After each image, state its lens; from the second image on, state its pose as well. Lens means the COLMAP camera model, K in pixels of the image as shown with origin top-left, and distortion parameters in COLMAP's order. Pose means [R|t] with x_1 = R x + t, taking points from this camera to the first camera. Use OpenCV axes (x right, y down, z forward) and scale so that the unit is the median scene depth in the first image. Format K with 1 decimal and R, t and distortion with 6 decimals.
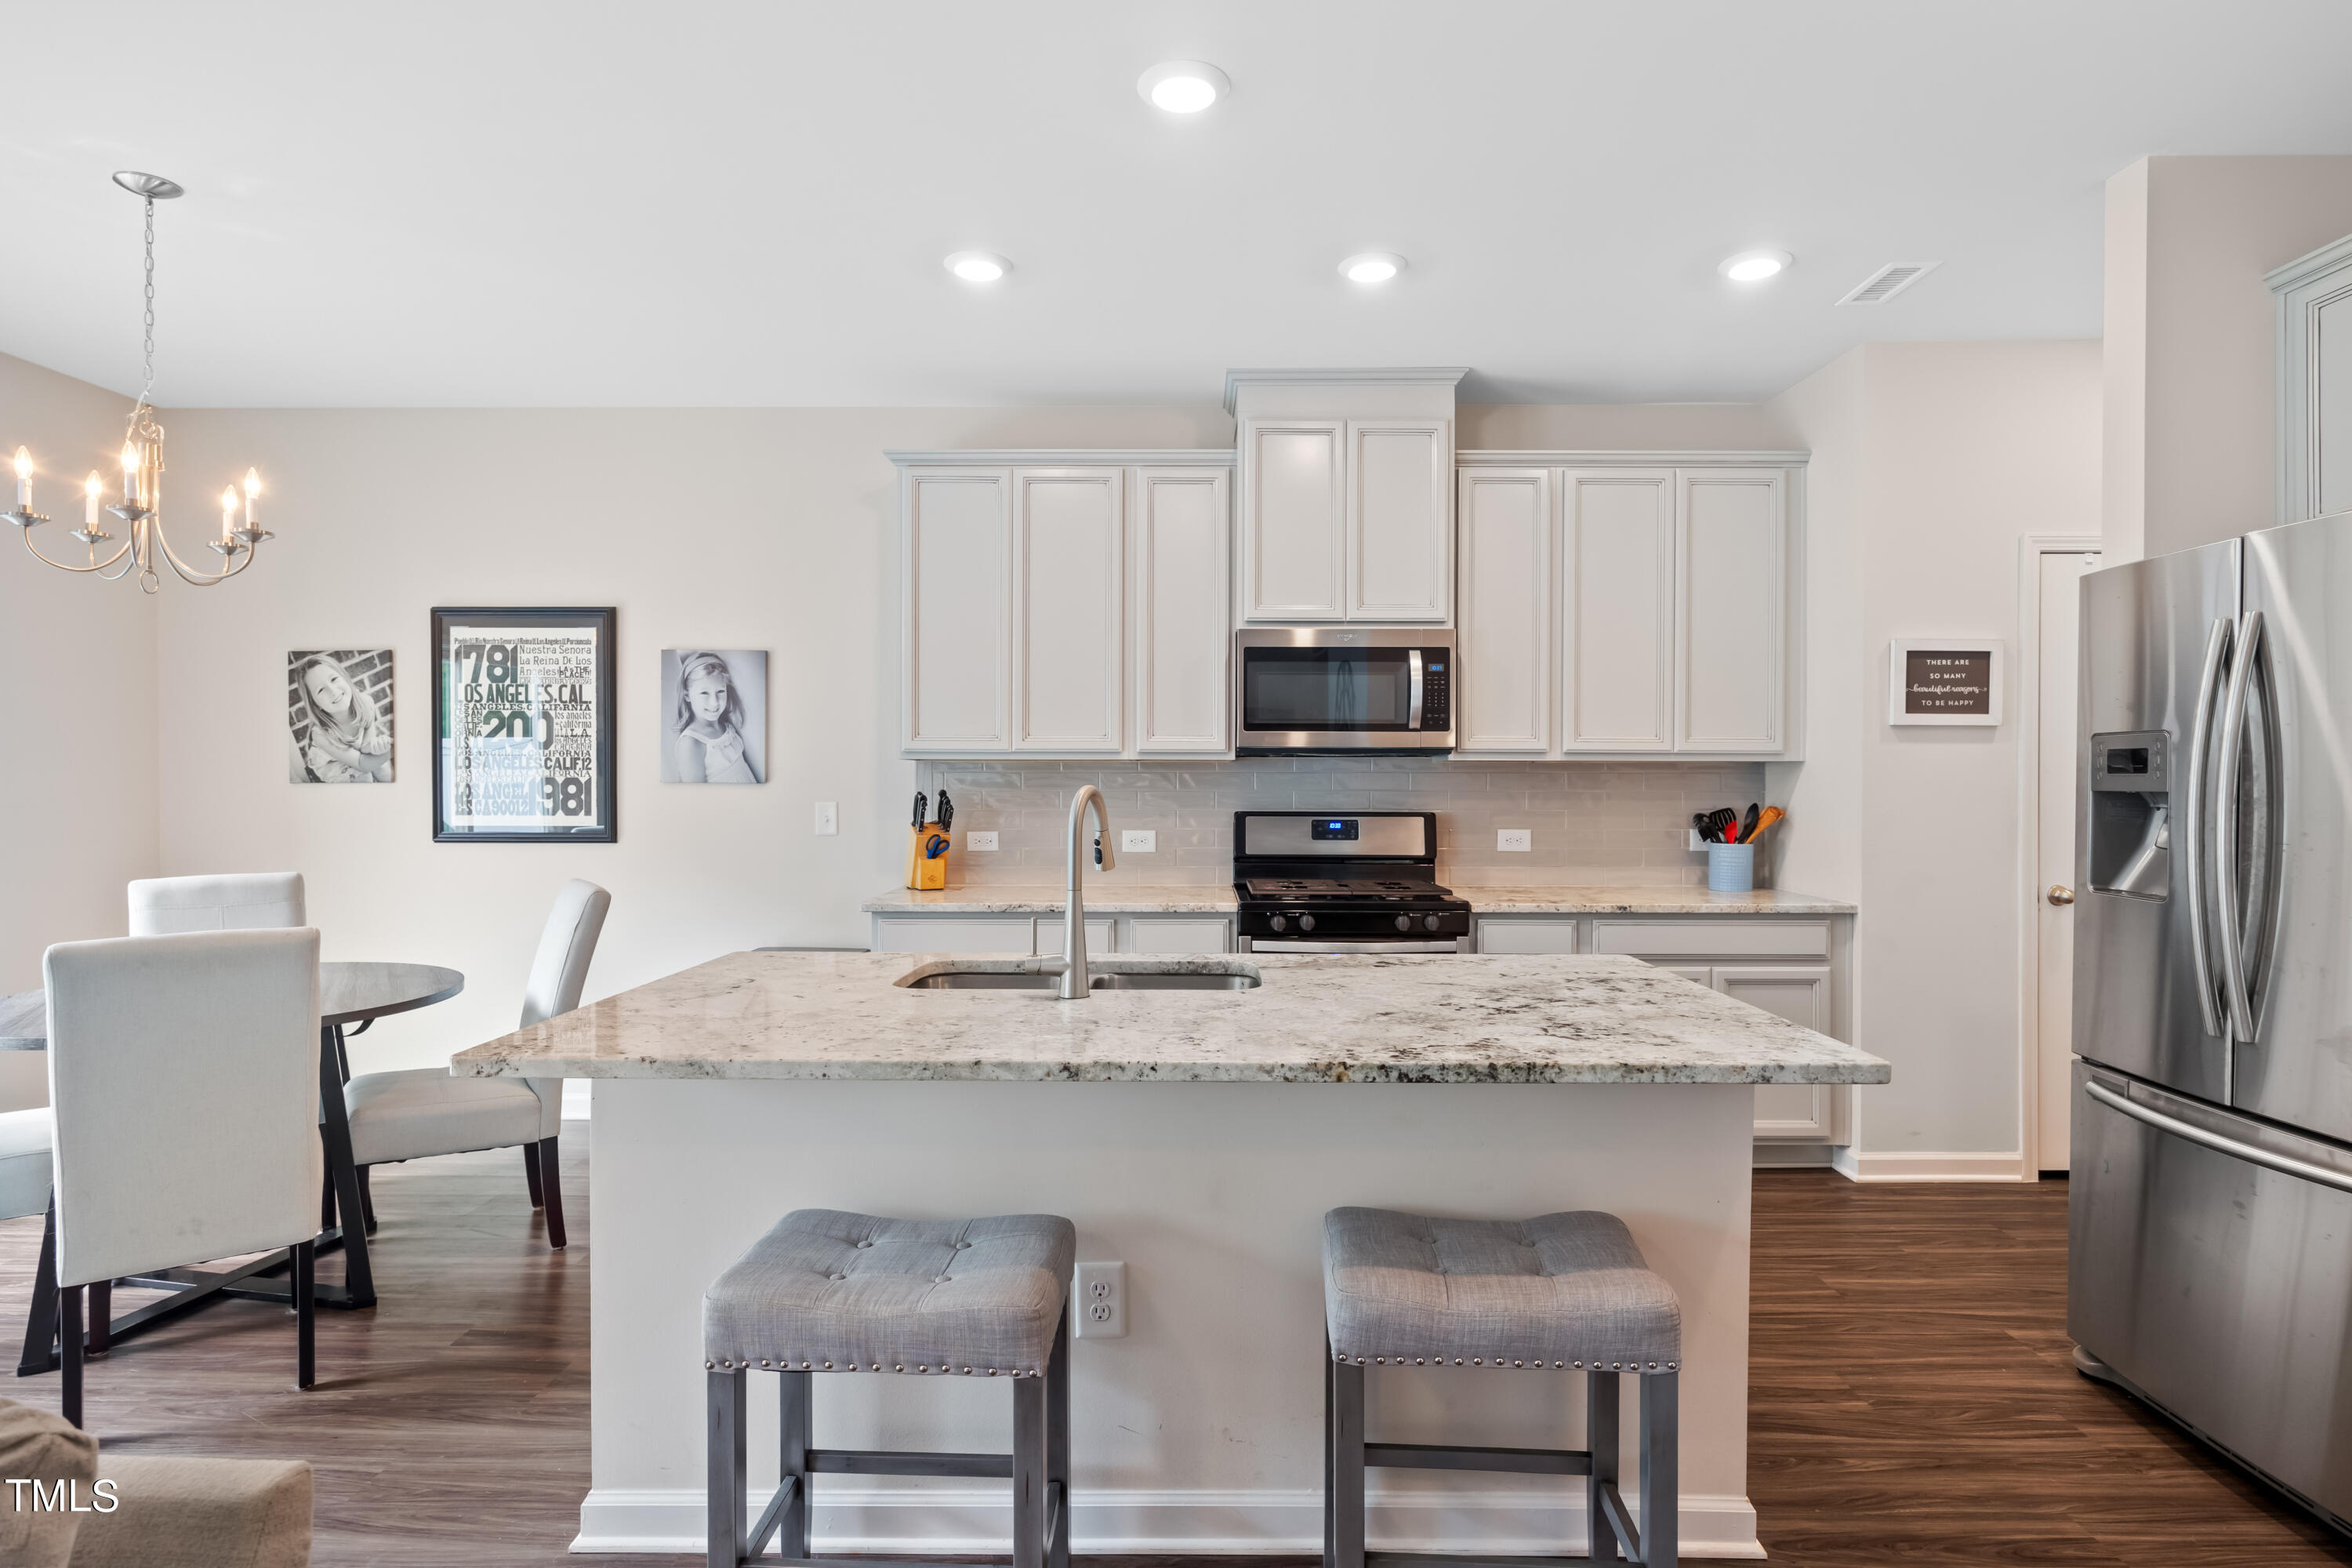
lens RADIAL K [[1163.4, 0, 1172.2], [0, 1163.4, 781.8], [0, 0, 1]] dist [-0.015100, 0.001323]
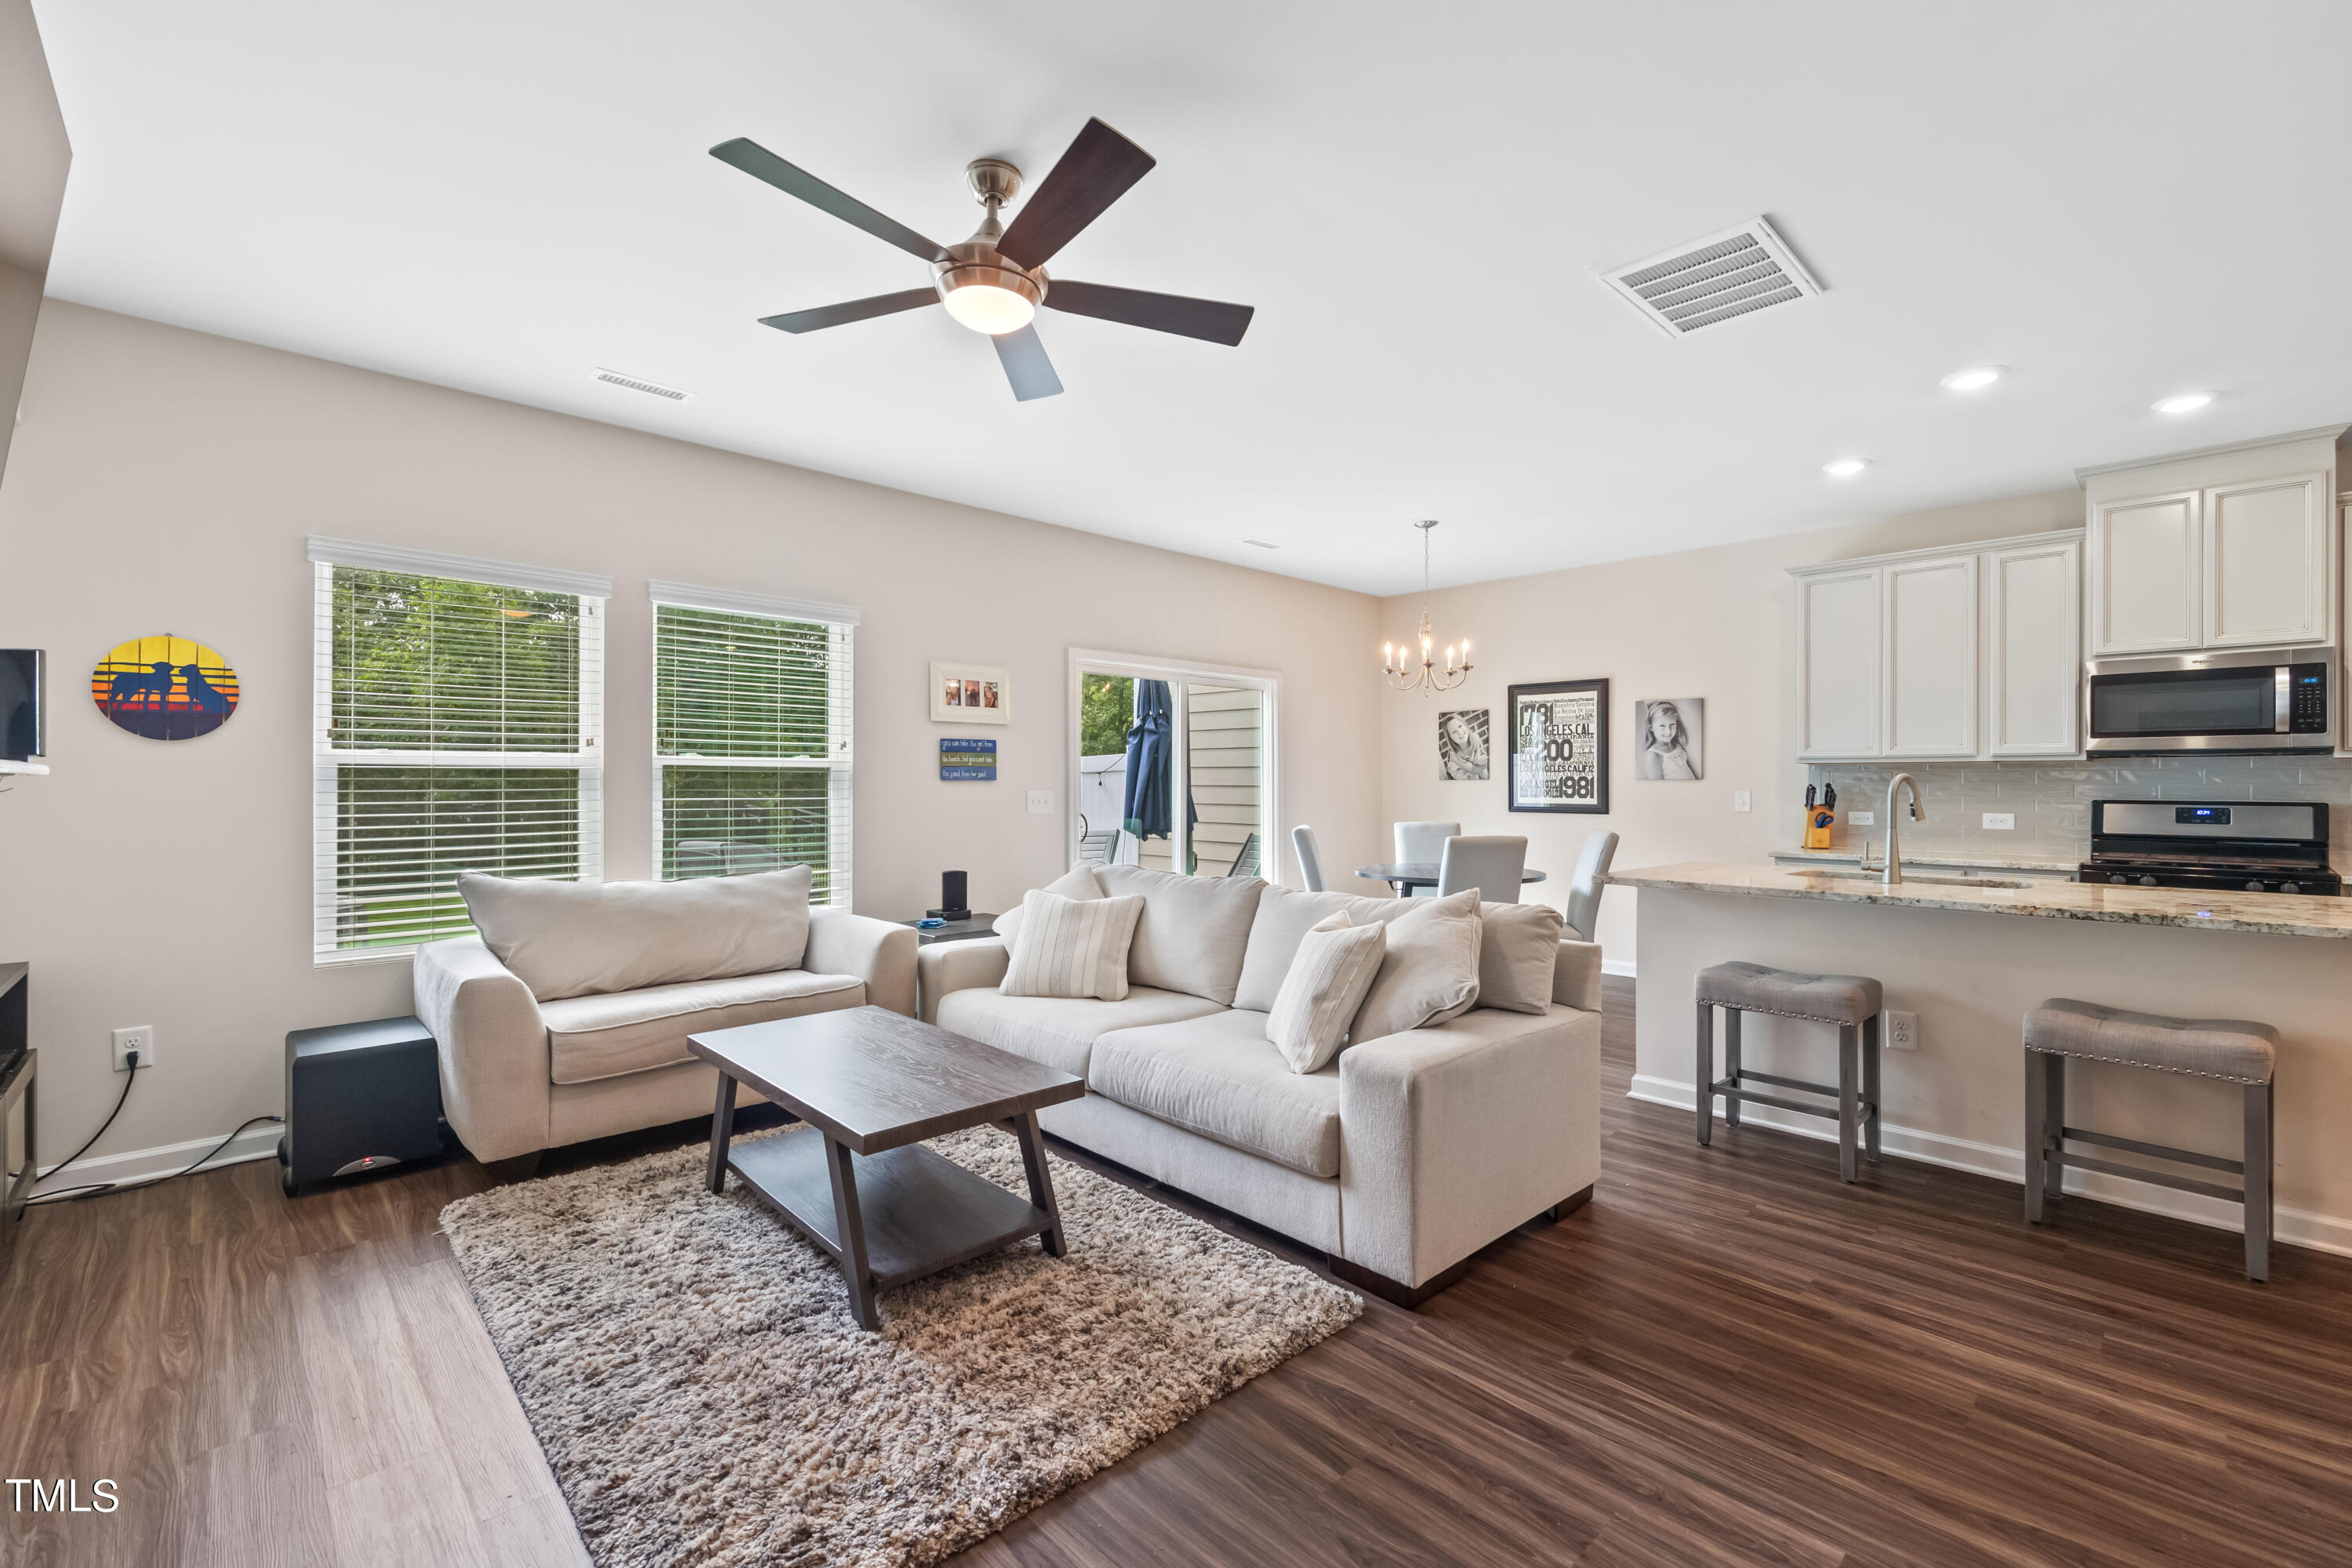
lens RADIAL K [[982.0, 0, 1178.4], [0, 982.0, 782.8], [0, 0, 1]] dist [0.001336, -0.000458]
pose [[0.694397, -0.000080, -0.719592, 0.138223], [-0.004796, 0.999977, -0.004739, 0.016833], [0.719576, 0.006742, 0.694381, -0.508582]]
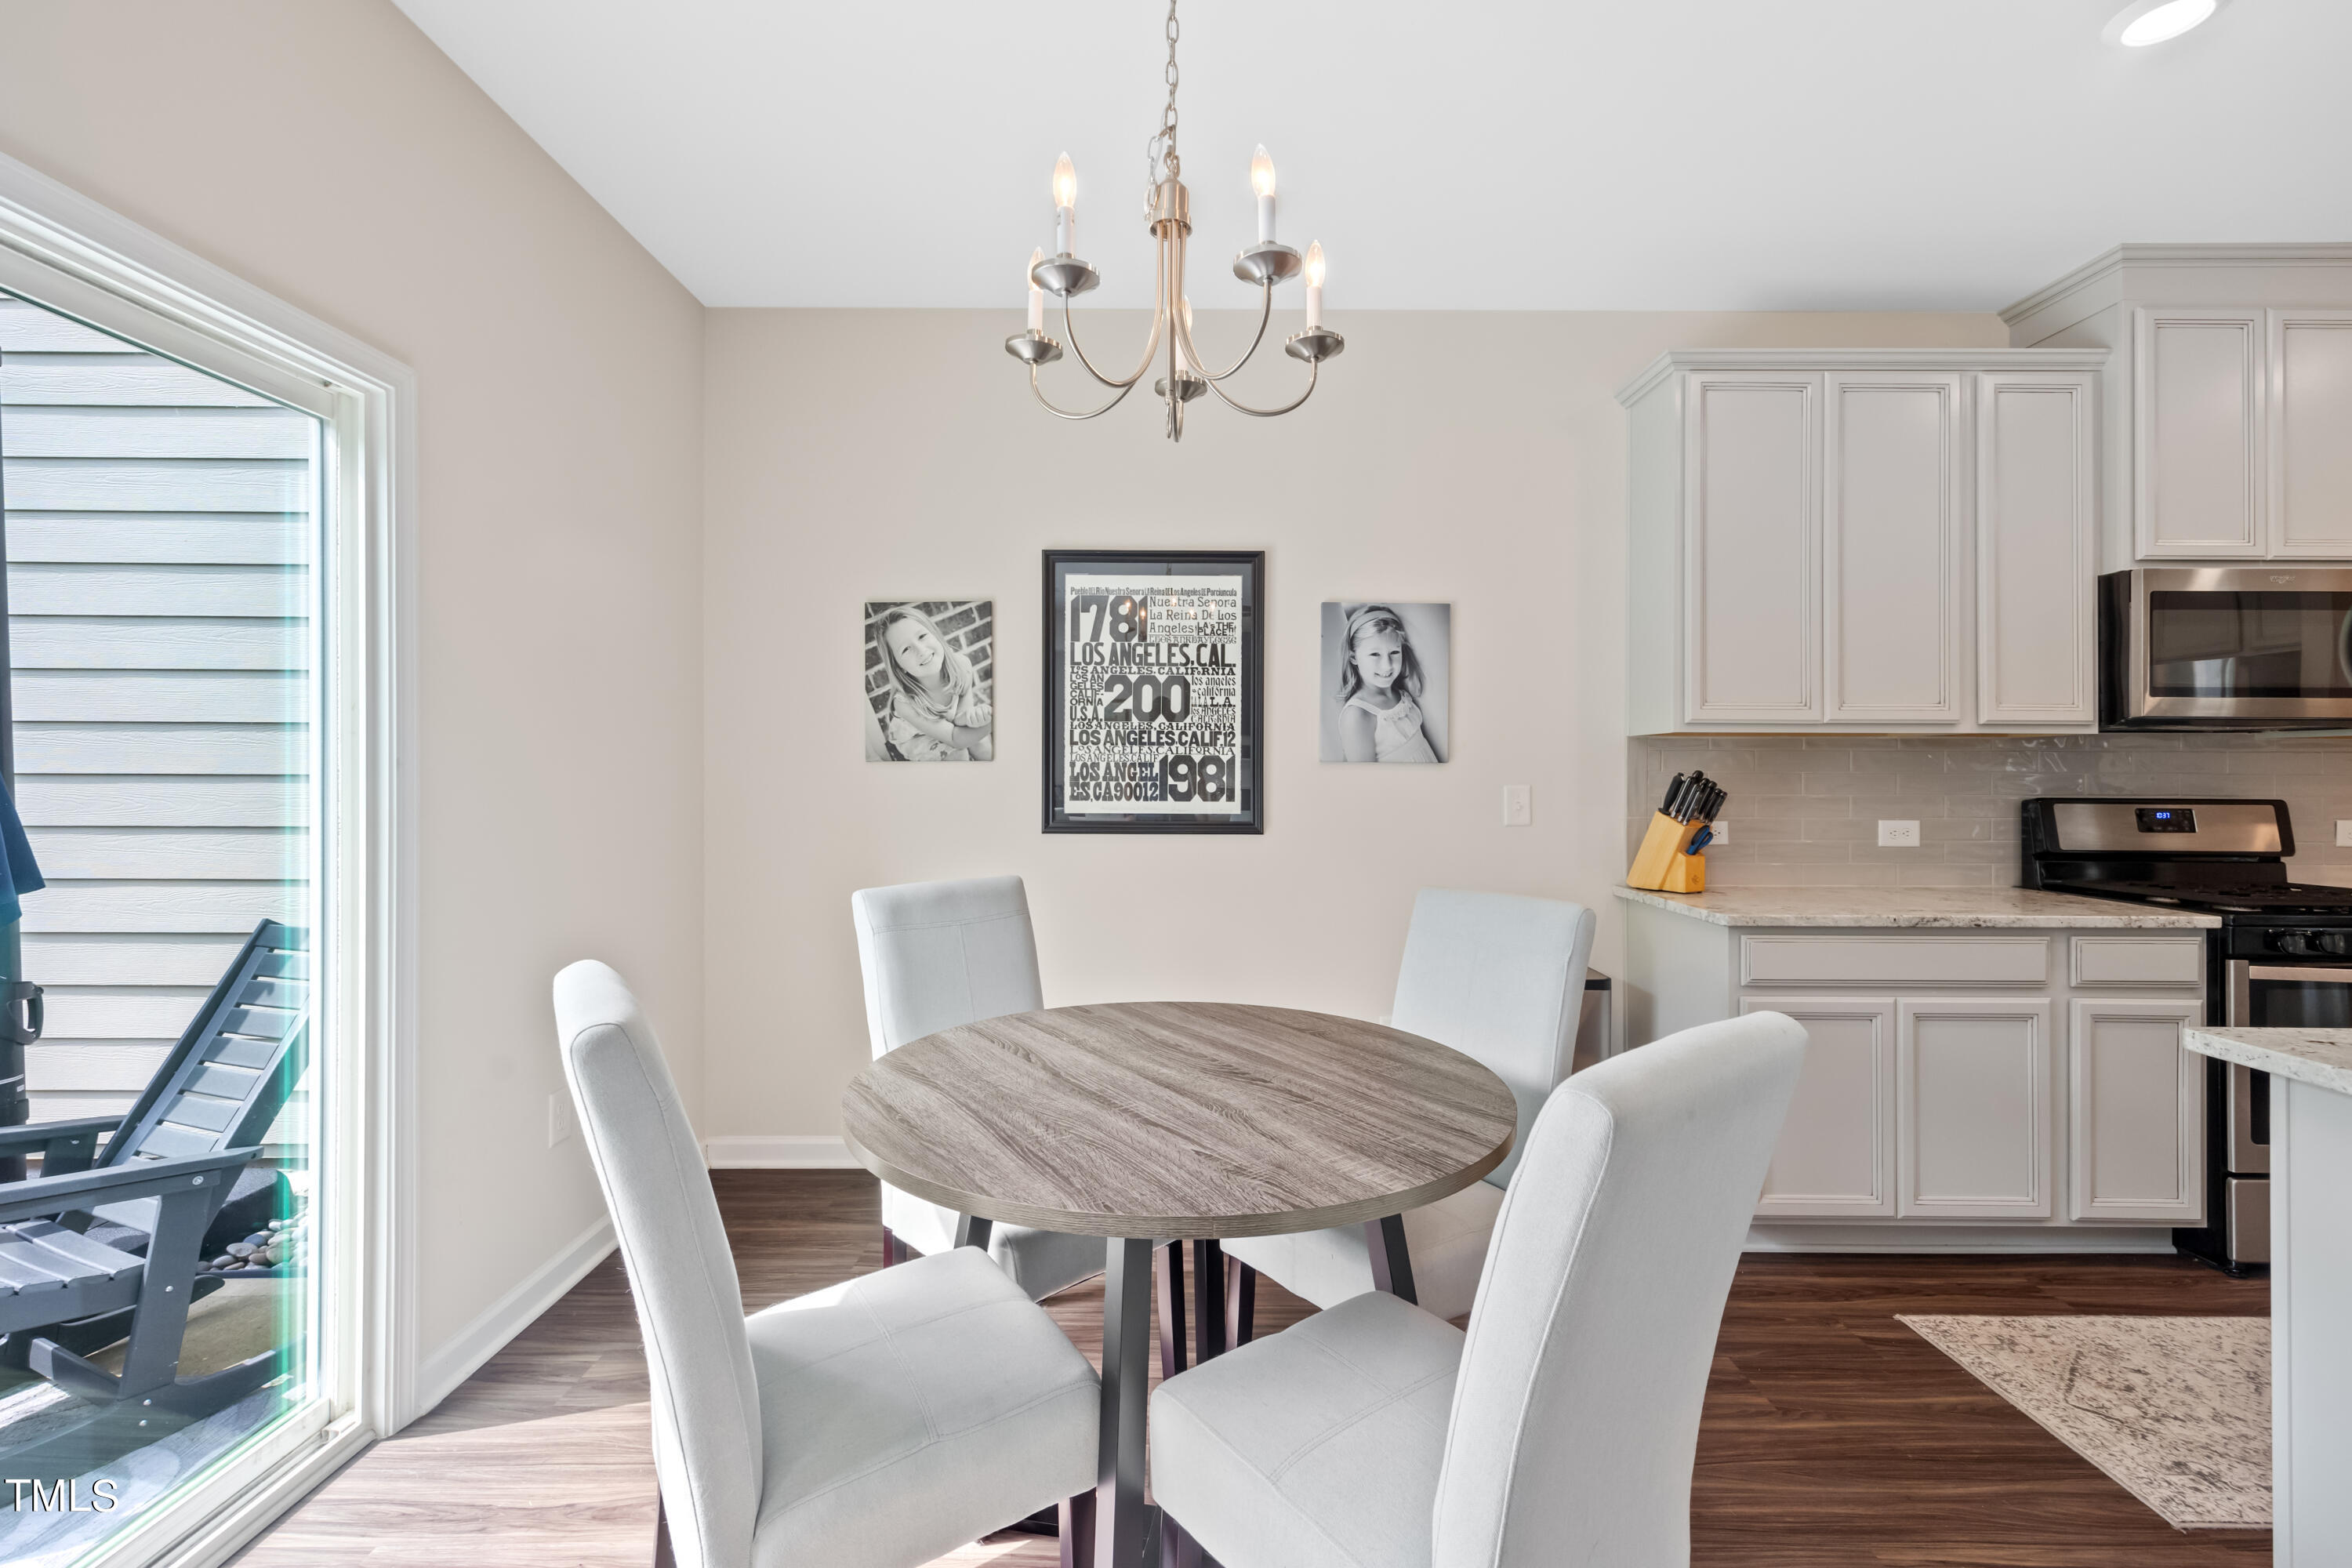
lens RADIAL K [[982.0, 0, 1176.9], [0, 982.0, 767.0], [0, 0, 1]] dist [0.001336, -0.000458]
pose [[0.999997, 0.002391, 0.000852, -0.570879], [-0.002384, 0.999964, -0.008138, 0.010961], [-0.000871, 0.008136, 0.999967, 0.309823]]
